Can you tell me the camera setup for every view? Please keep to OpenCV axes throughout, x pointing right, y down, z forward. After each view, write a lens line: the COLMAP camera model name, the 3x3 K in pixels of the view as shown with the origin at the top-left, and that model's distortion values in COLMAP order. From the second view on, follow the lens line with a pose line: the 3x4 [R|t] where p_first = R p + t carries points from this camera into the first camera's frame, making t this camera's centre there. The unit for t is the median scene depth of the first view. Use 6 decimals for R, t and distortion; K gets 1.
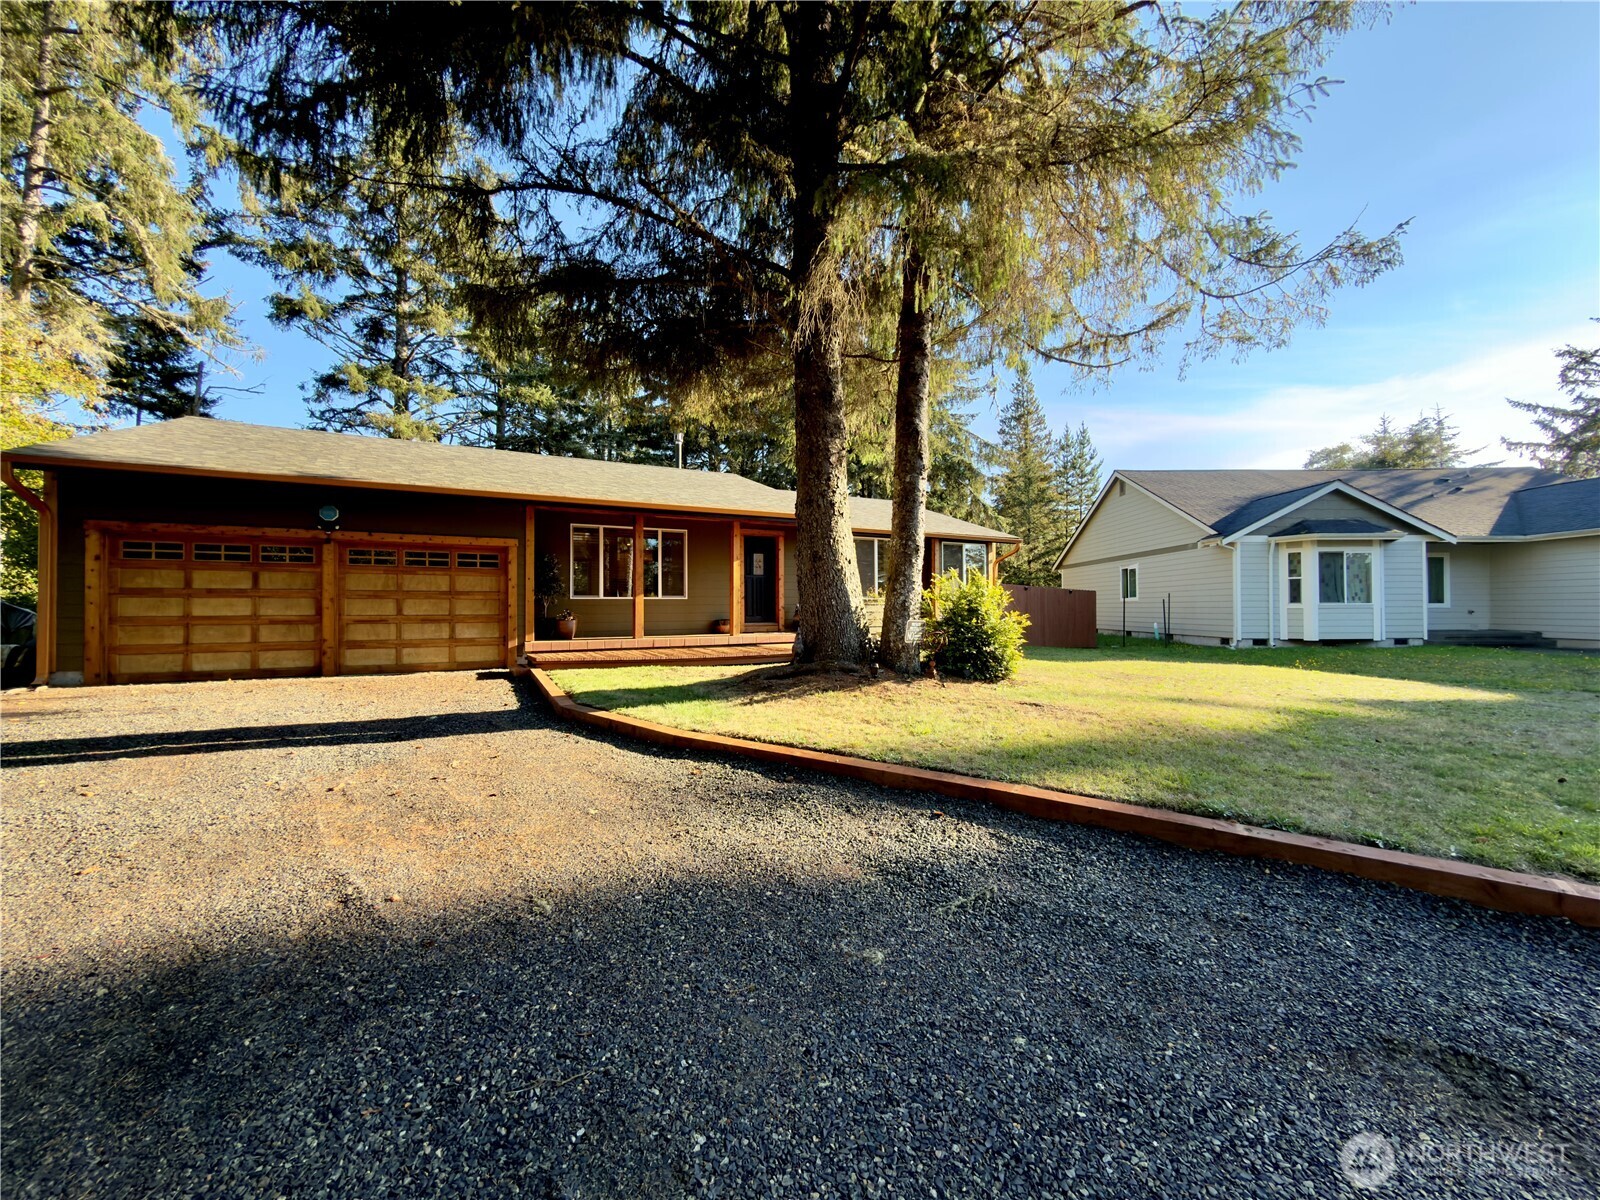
lens RADIAL K [[634.7, 0, 801.0], [0, 634.7, 602.3], [0, 0, 1]] dist [-0.000604, 0.000287]
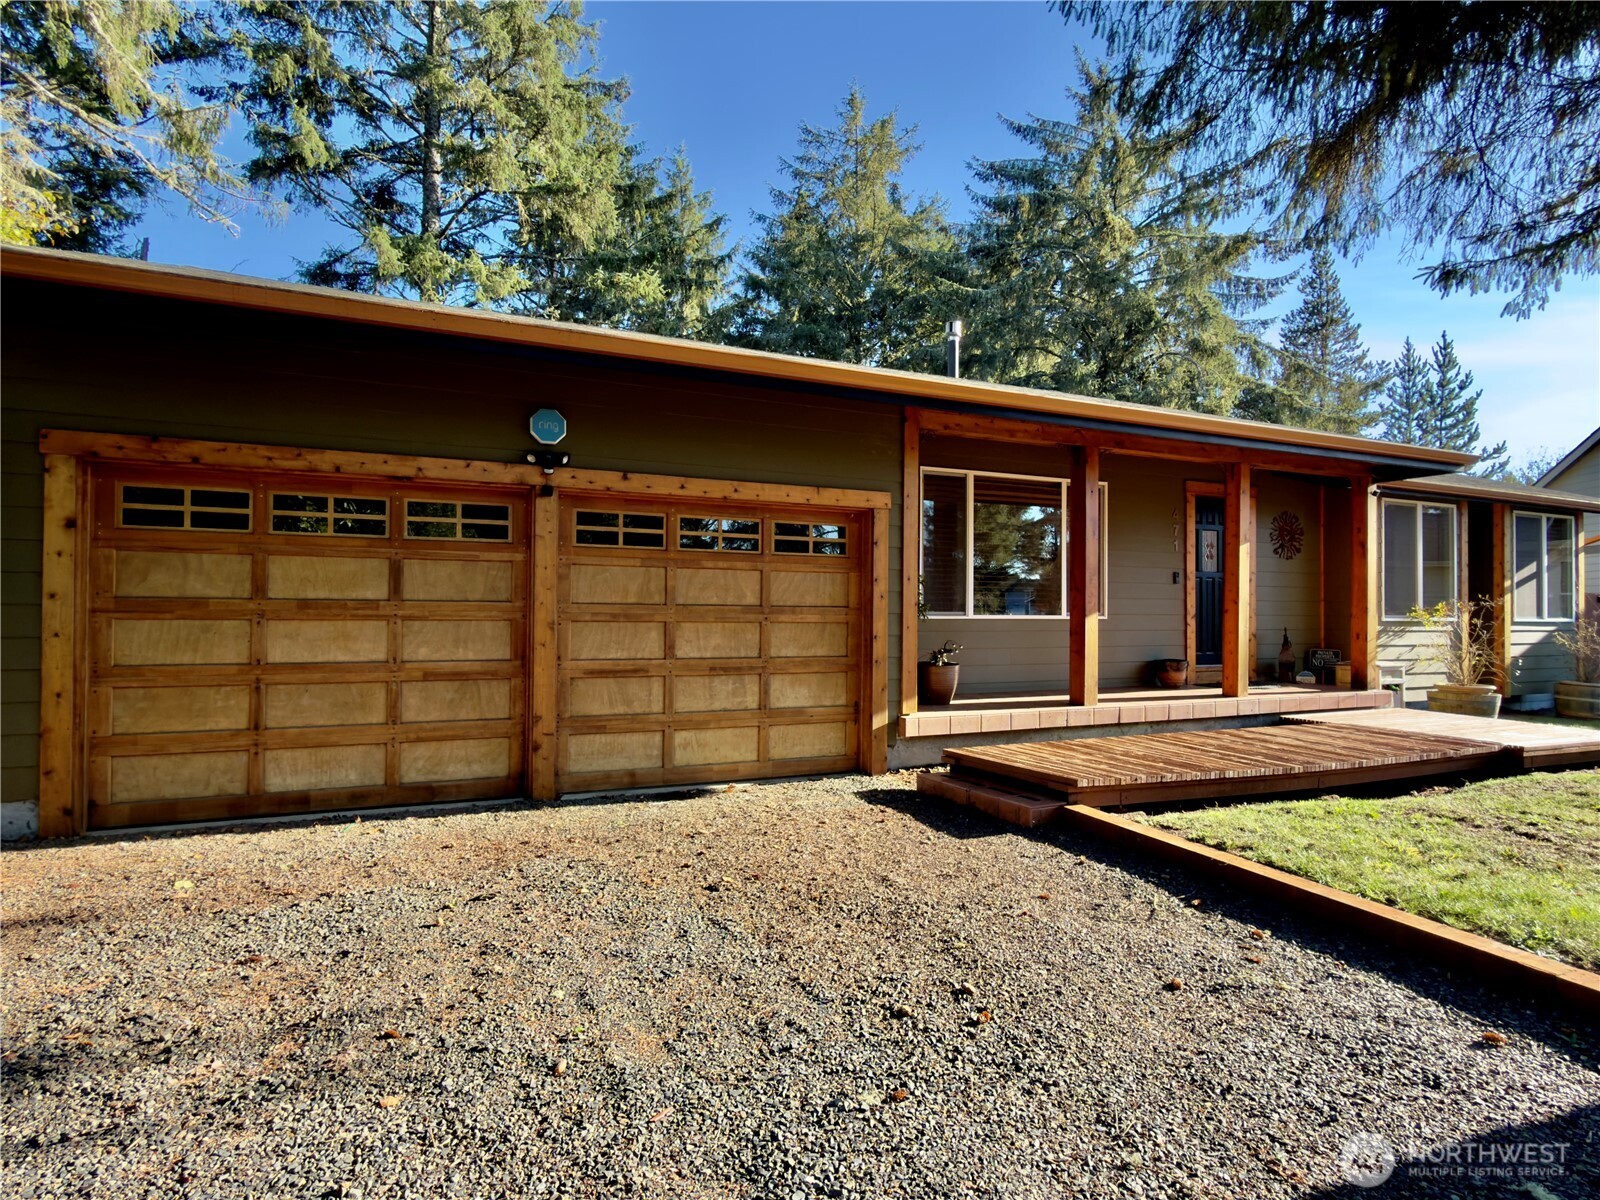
lens RADIAL K [[851.7, 0, 797.4], [0, 851.7, 596.3], [0, 0, 1]] dist [-0.000794, 0.001158]
pose [[0.997678, 0.010063, -0.067367, -0.504773], [-0.010701, 0.999901, -0.009113, -0.019114], [0.067268, 0.009813, 0.997687, 0.404606]]
